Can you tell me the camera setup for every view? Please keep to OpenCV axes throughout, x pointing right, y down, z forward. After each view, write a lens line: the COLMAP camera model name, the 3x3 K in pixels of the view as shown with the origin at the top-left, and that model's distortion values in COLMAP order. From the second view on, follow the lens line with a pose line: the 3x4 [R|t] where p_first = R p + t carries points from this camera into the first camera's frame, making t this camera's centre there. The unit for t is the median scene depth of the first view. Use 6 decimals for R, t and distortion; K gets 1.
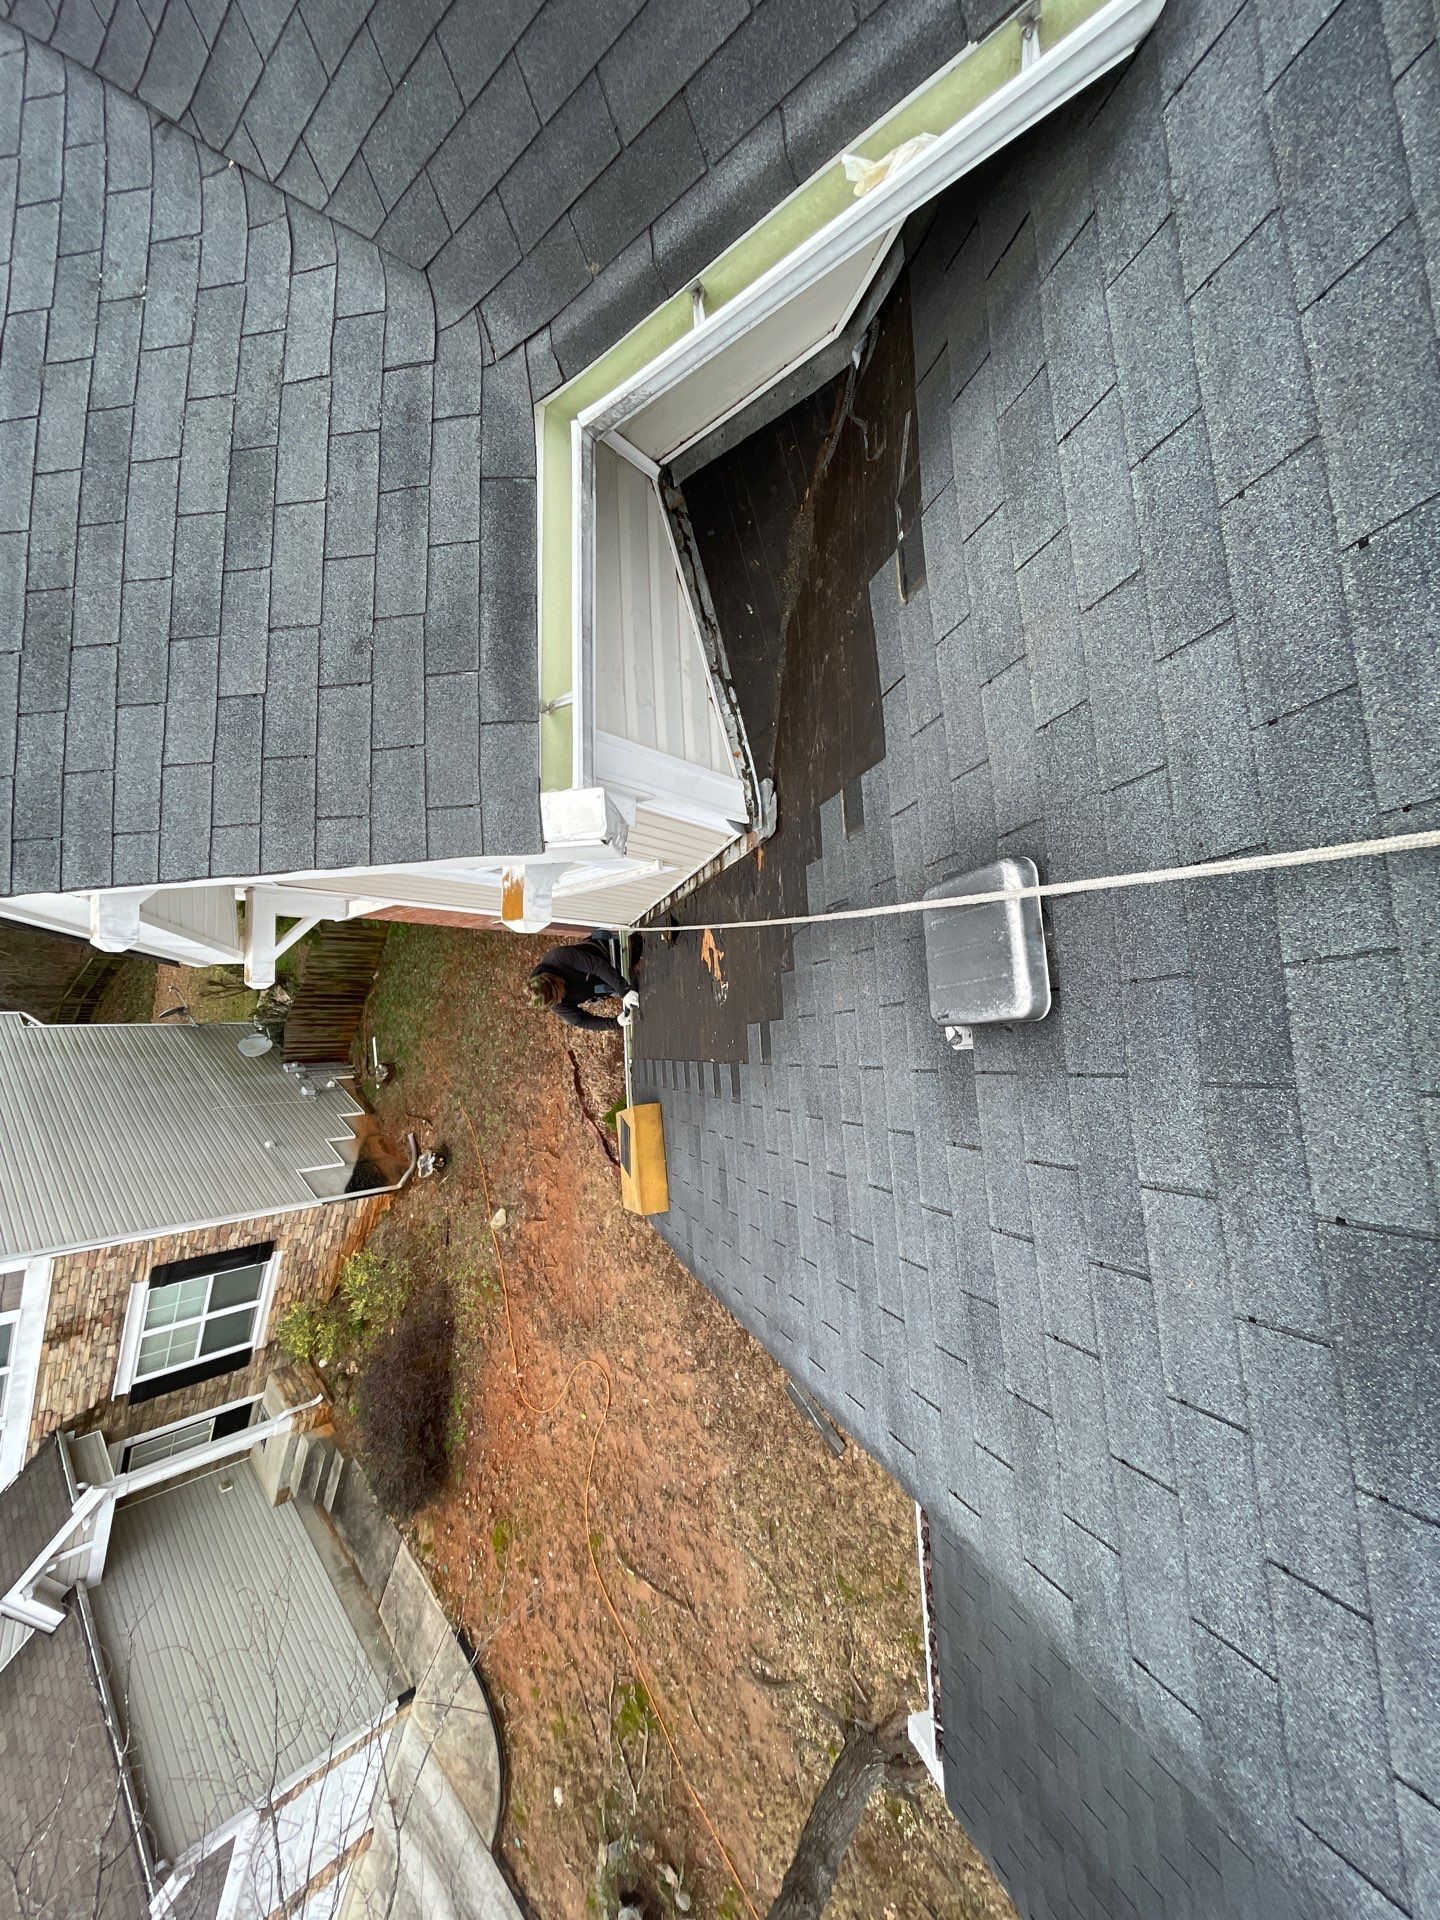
lens RADIAL K [[681.1, 0, 707.8], [0, 681.1, 982.5], [0, 0, 1]] dist [-0.003107, -0.000080]
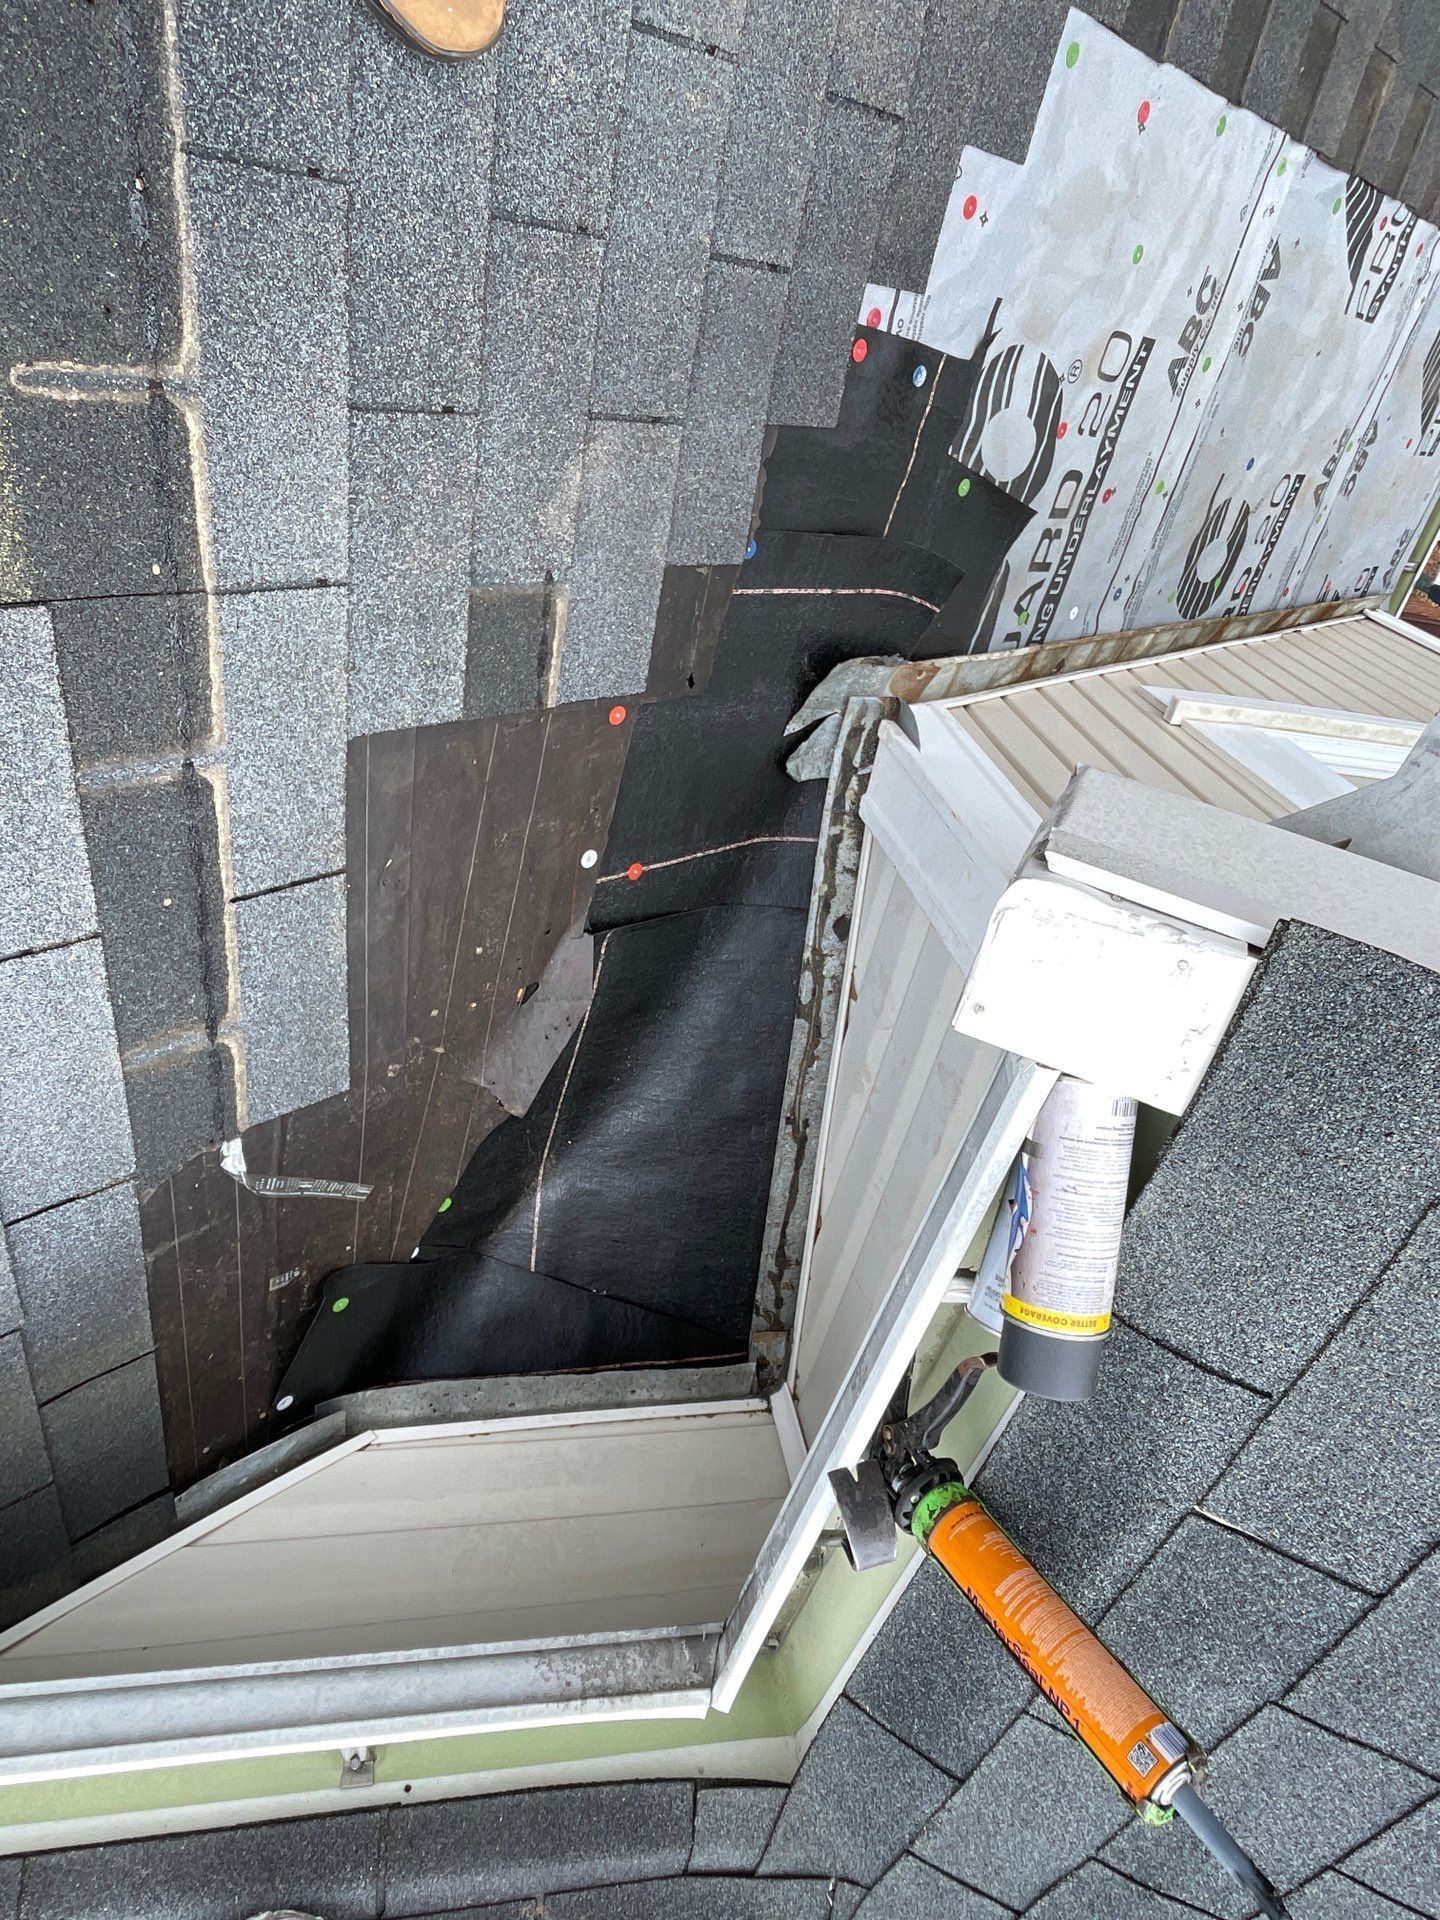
lens RADIAL K [[1111.7, 0, 758.2], [0, 1111.7, 956.0], [0, 0, 1]] dist [0.006067, 0.002289]
pose [[-0.865917, -0.437954, 0.241627, -0.116207], [0.275336, -0.820649, -0.500725, -0.033645], [0.417586, -0.367058, 0.831198, 0.380265]]
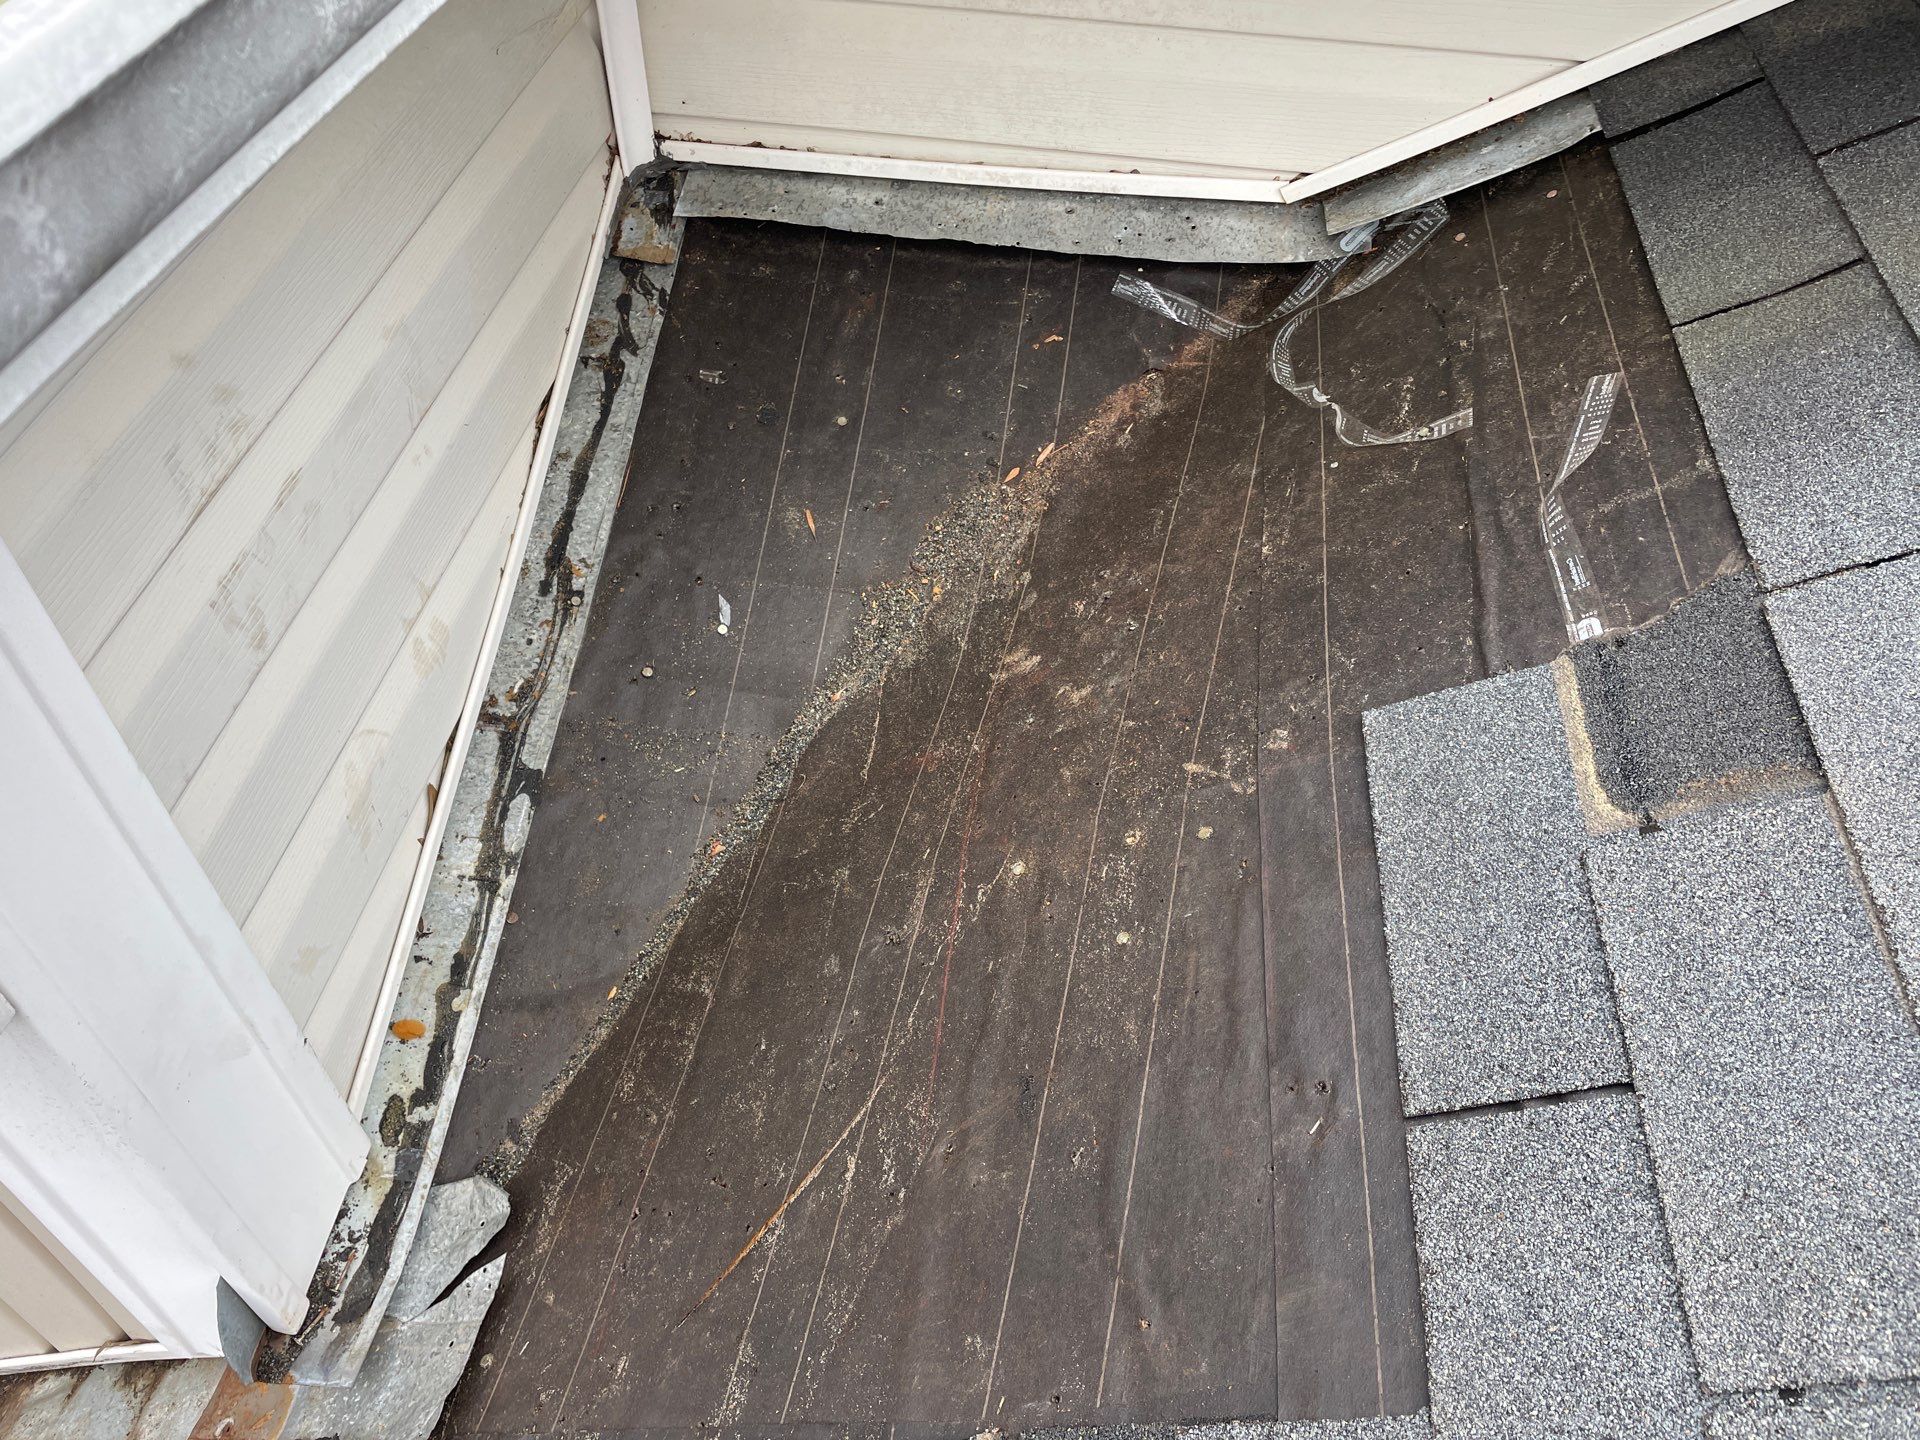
lens RADIAL K [[1437.1, 0, 954.5], [0, 1437.1, 690.6], [0, 0, 1]] dist [0.087604, -0.079418]
pose [[0.742029, 0.554345, 0.376955, -0.081116], [-0.200178, 0.719883, -0.664603, -0.129907], [-0.639783, 0.417696, 0.645141, 0.541337]]
